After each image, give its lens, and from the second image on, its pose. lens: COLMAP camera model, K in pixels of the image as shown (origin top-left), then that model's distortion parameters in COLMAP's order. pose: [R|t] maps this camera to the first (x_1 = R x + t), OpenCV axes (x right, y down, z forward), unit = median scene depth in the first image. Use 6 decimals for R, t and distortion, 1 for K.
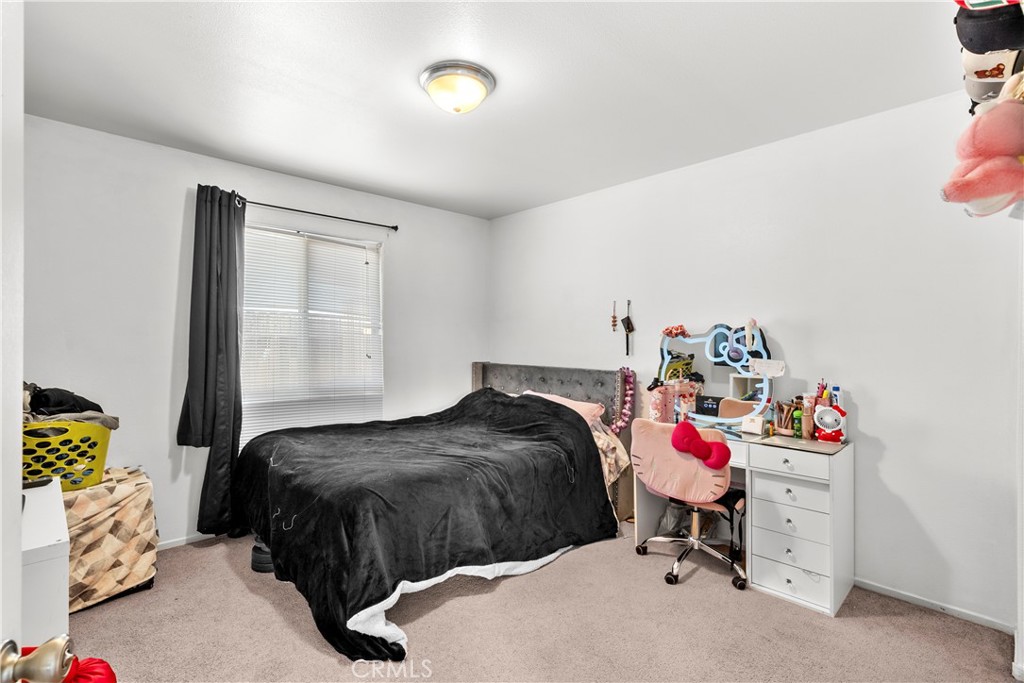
lens RADIAL K [[466.5, 0, 507.8], [0, 466.5, 342.5], [0, 0, 1]] dist [0.001013, -0.000134]
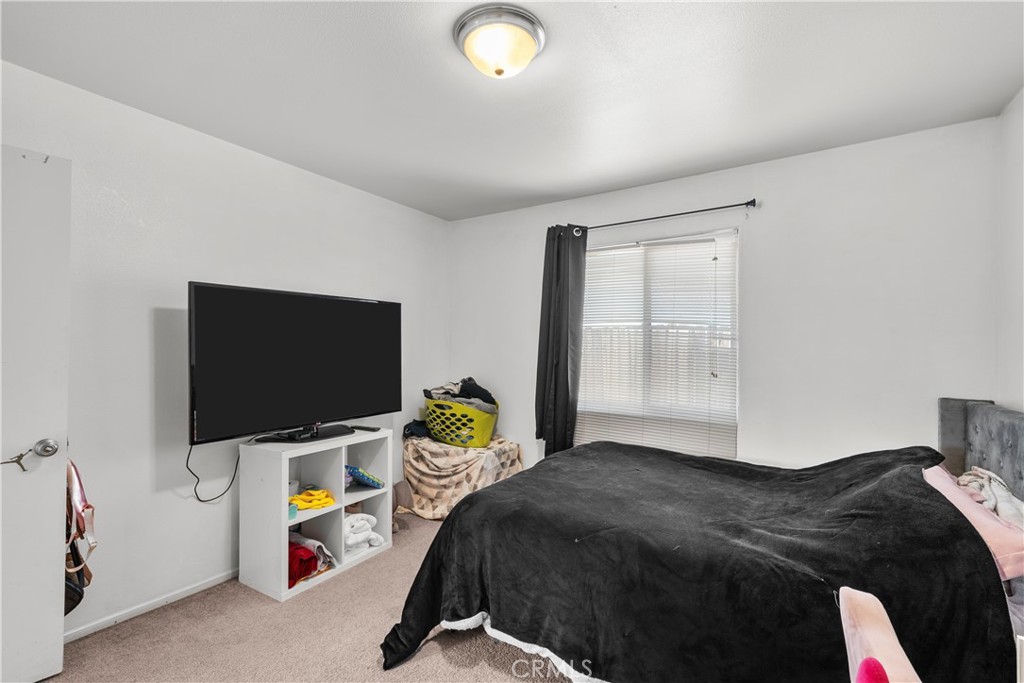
lens RADIAL K [[461.5, 0, 513.1], [0, 461.5, 353.1], [0, 0, 1]] dist [0.001130, 0.000175]
pose [[0.238189, 0.001751, -0.971217, 0.589151], [-0.017125, 0.999850, -0.002397, -0.000617], [0.971068, 0.017203, 0.238183, 0.731629]]
